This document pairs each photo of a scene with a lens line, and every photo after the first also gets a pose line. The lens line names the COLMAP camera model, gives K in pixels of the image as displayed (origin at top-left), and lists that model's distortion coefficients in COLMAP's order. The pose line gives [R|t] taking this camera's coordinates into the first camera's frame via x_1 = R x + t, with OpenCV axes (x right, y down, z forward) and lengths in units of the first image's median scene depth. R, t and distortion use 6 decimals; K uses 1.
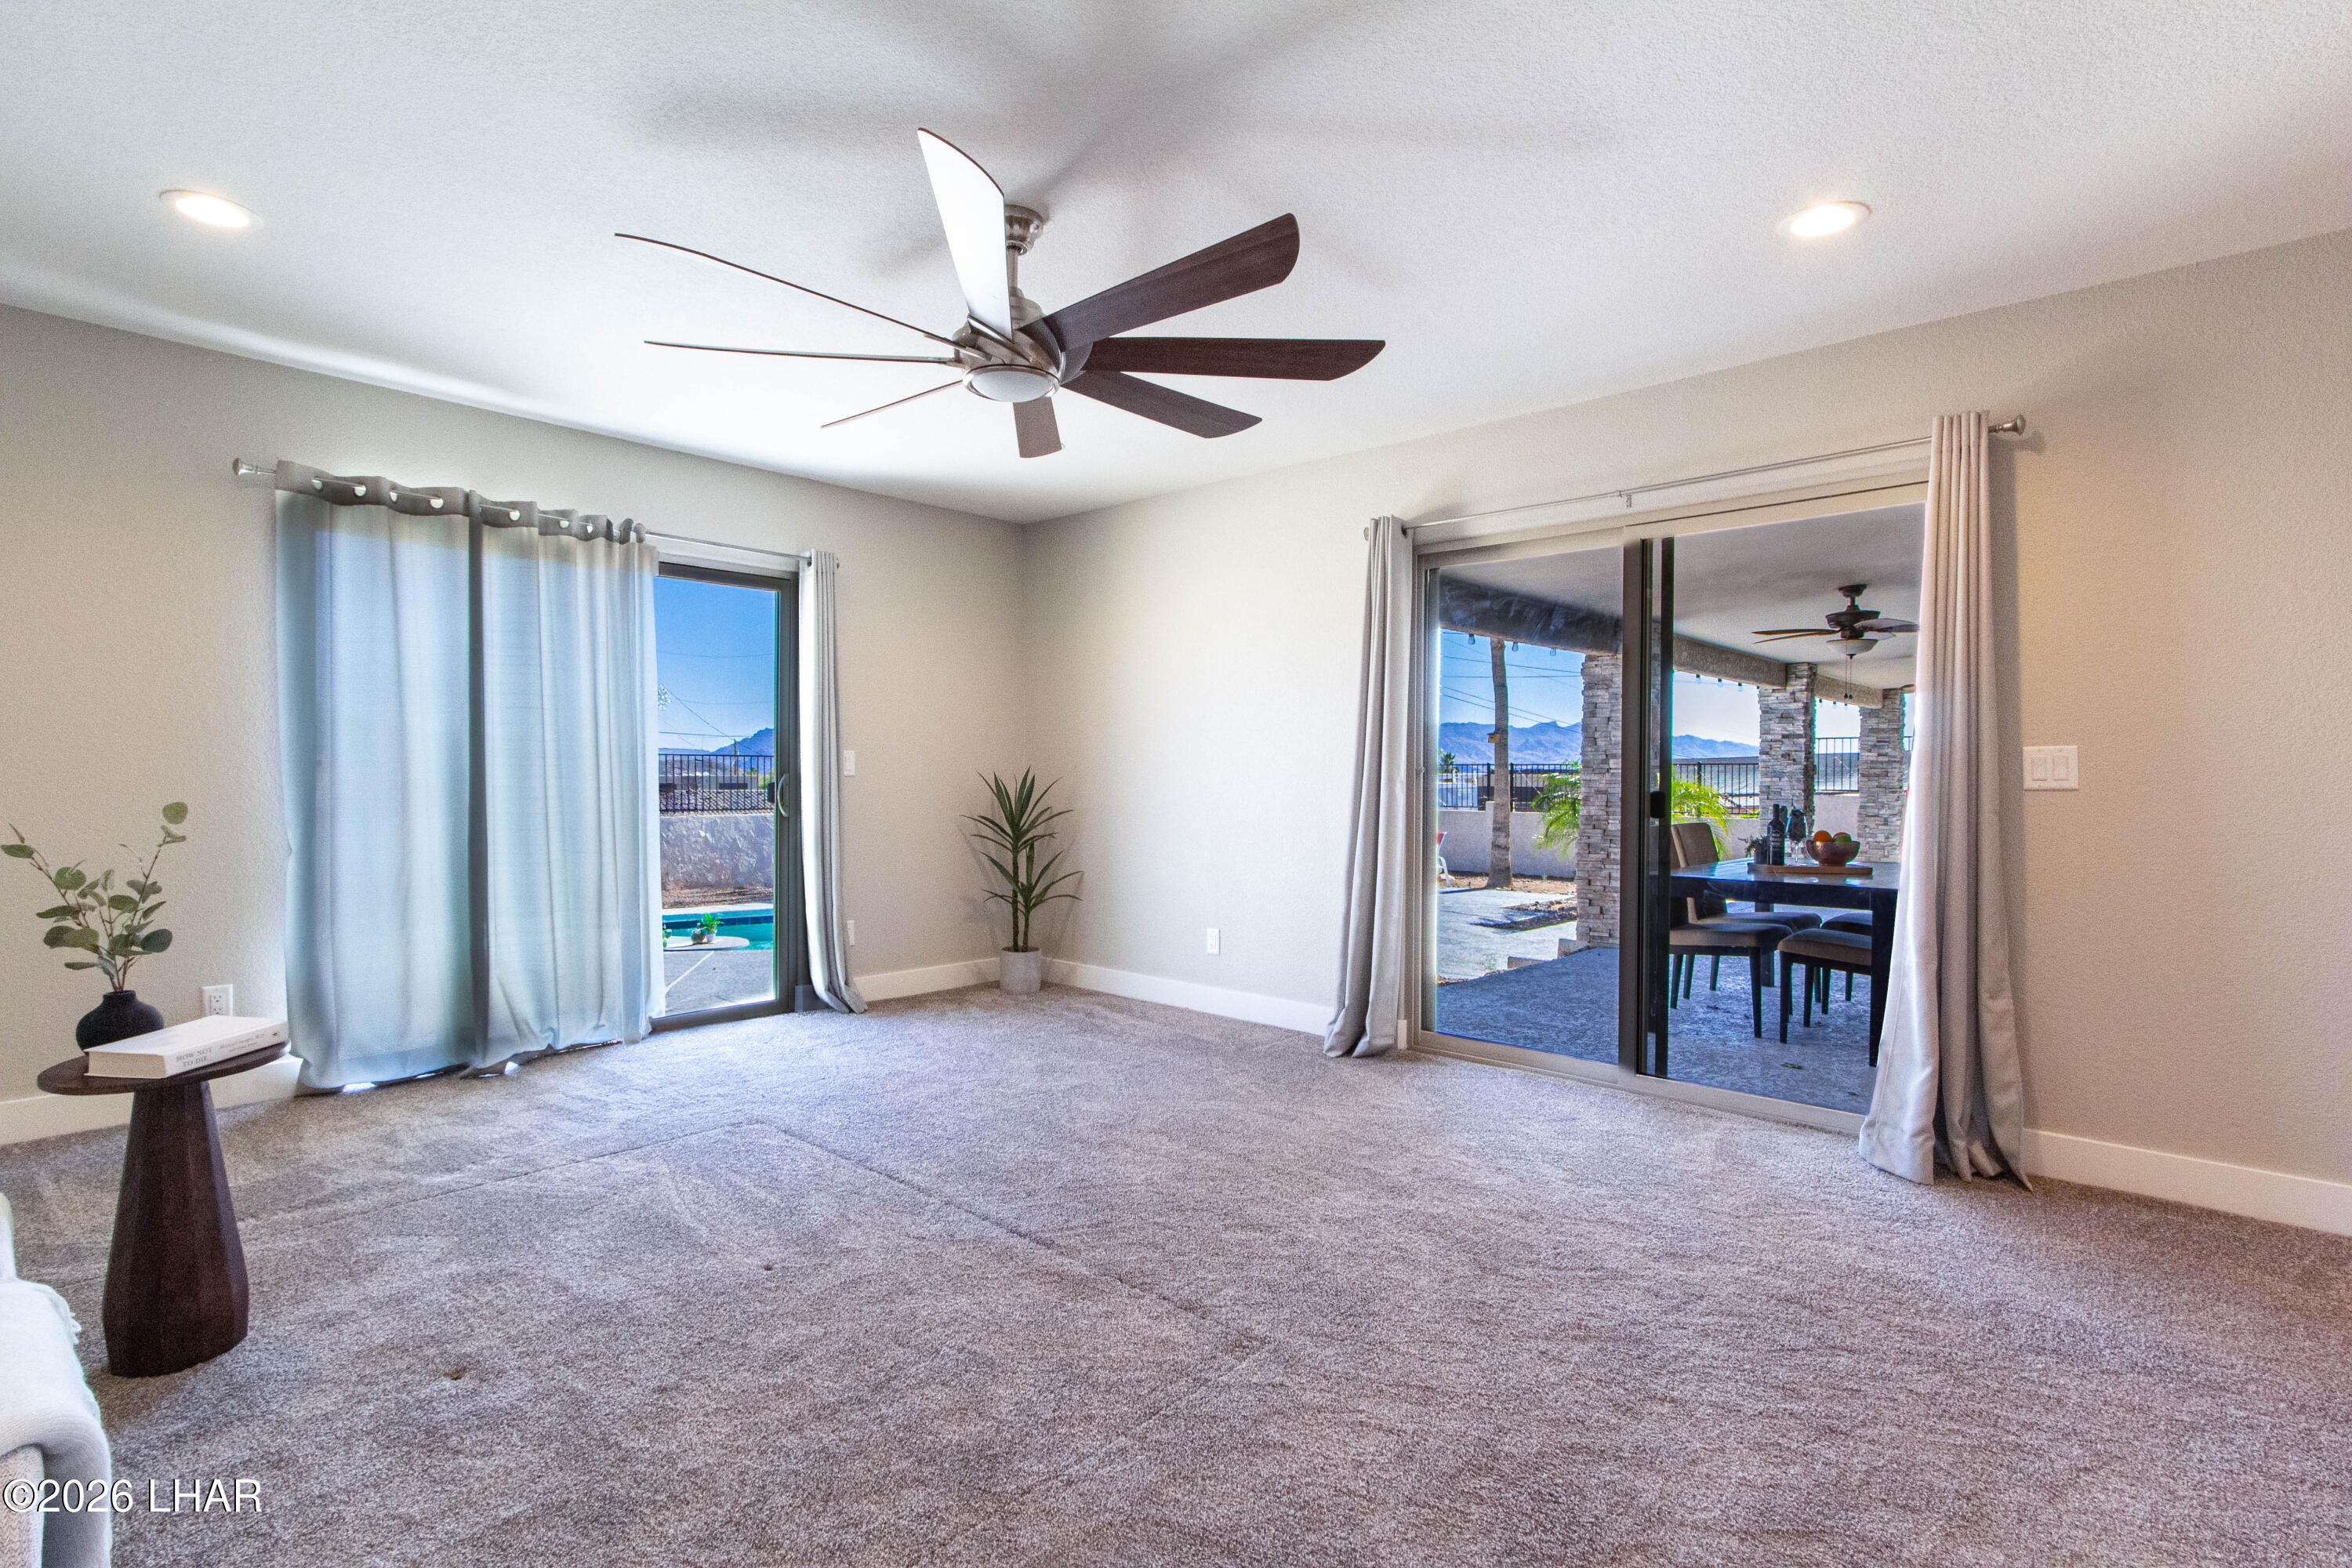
lens RADIAL K [[1138.1, 0, 1166.3], [0, 1138.1, 757.0], [0, 0, 1]] dist [0.033428, -0.000024]
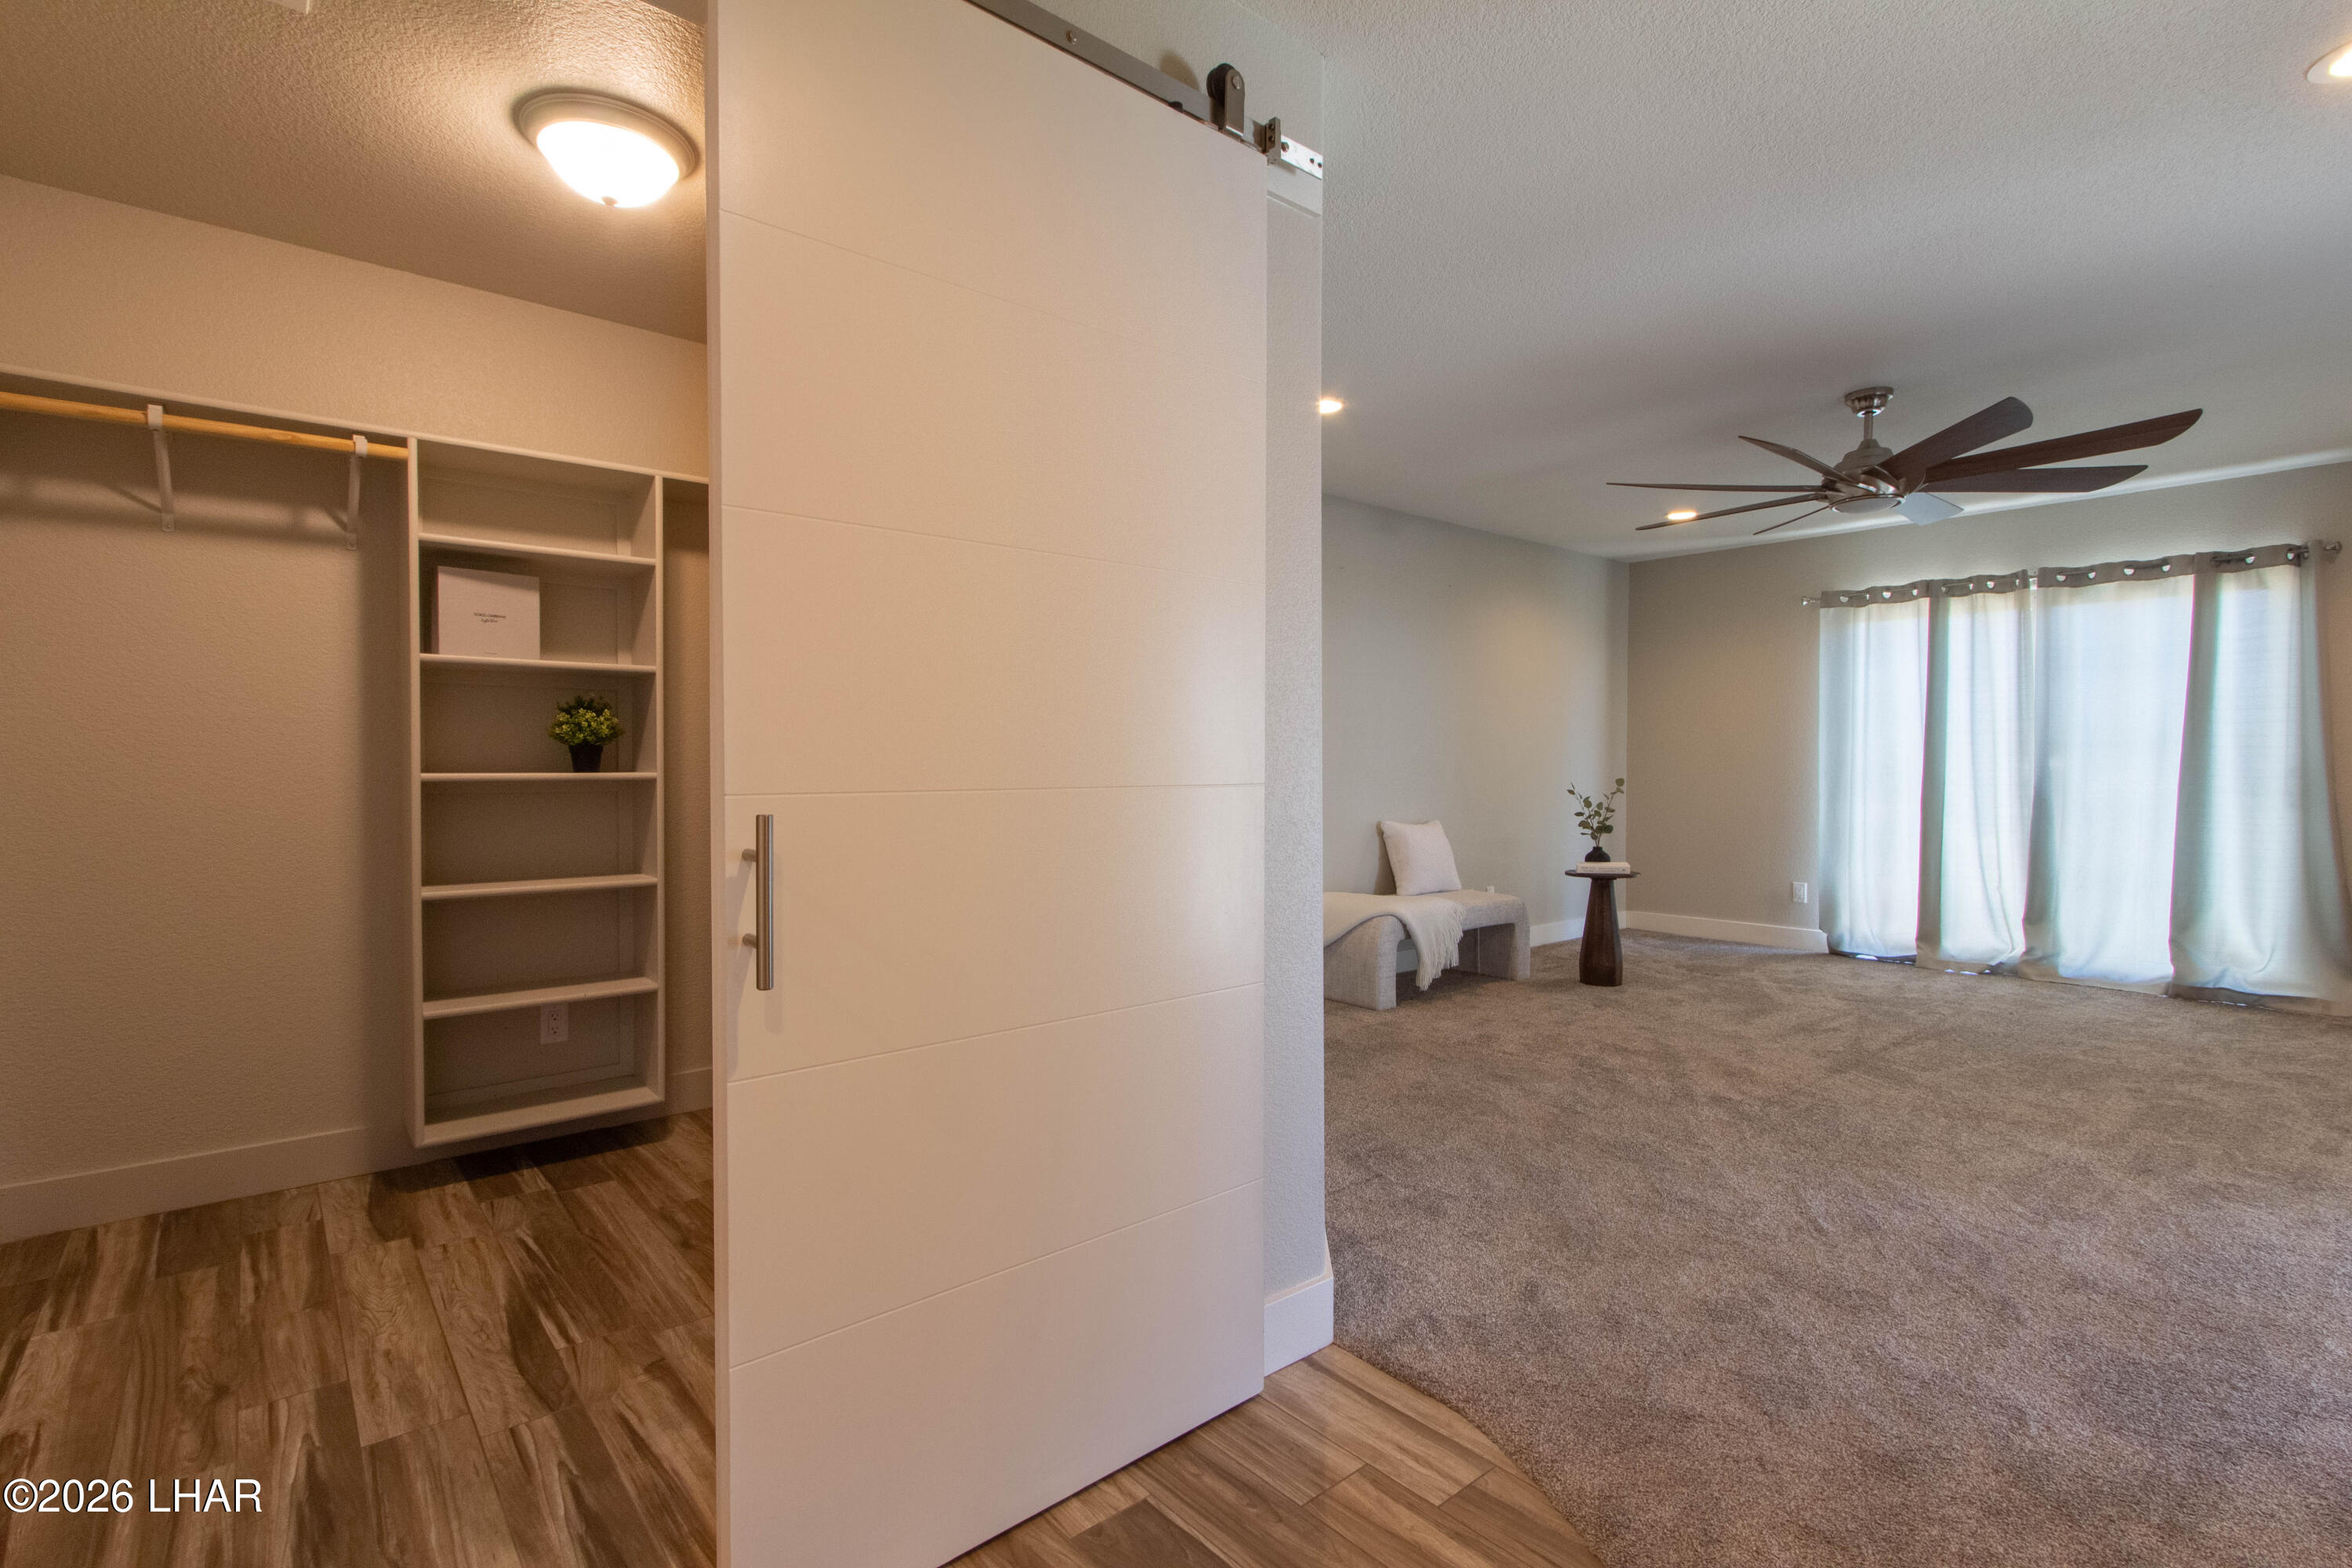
lens RADIAL K [[1105.8, 0, 1176.0], [0, 1105.8, 784.0], [0, 0, 1]] dist [0.015139, -0.000009]
pose [[-0.118704, 0.015008, -0.992816, 1.071335], [0.008236, 0.999866, 0.014130, 0.003719], [0.992895, -0.006499, -0.118812, 0.179653]]
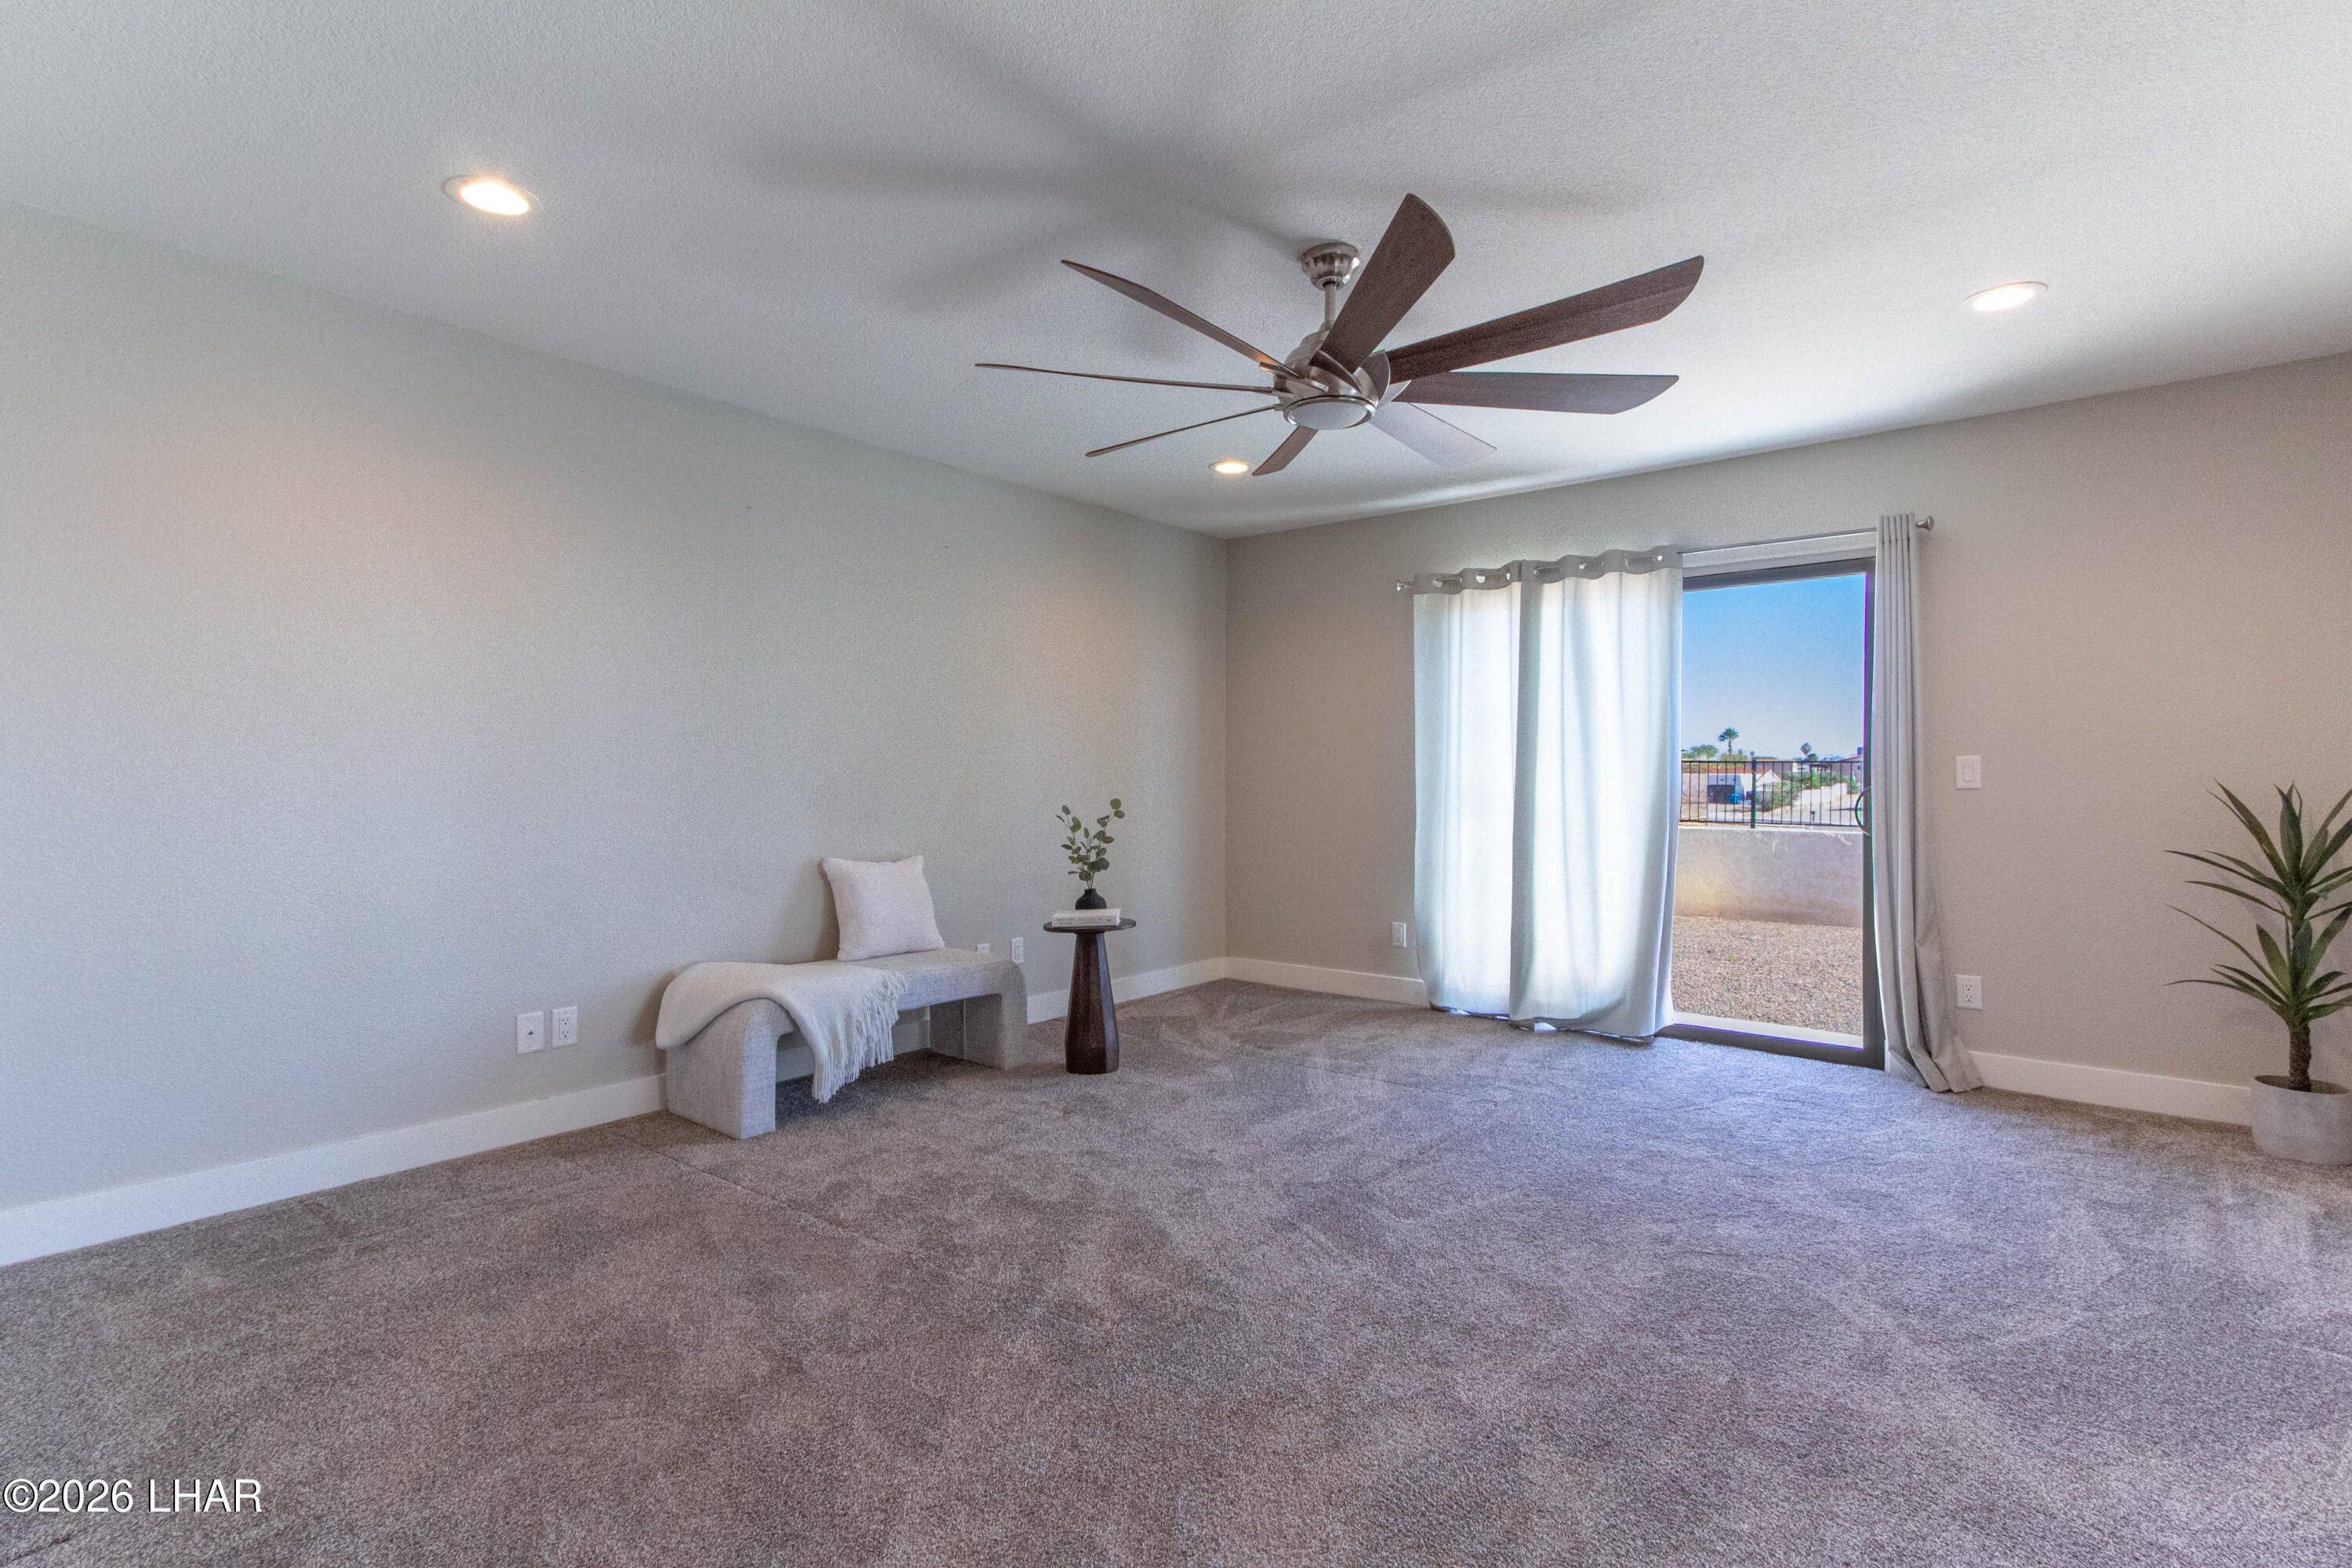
lens RADIAL K [[1138.1, 0, 1166.3], [0, 1138.1, 757.0], [0, 0, 1]] dist [0.033428, -0.000024]
pose [[0.064906, -0.027181, -0.997521, 0.666010], [0.013286, 0.999564, -0.026372, 0.012375], [0.997803, -0.011541, 0.065239, 0.579425]]
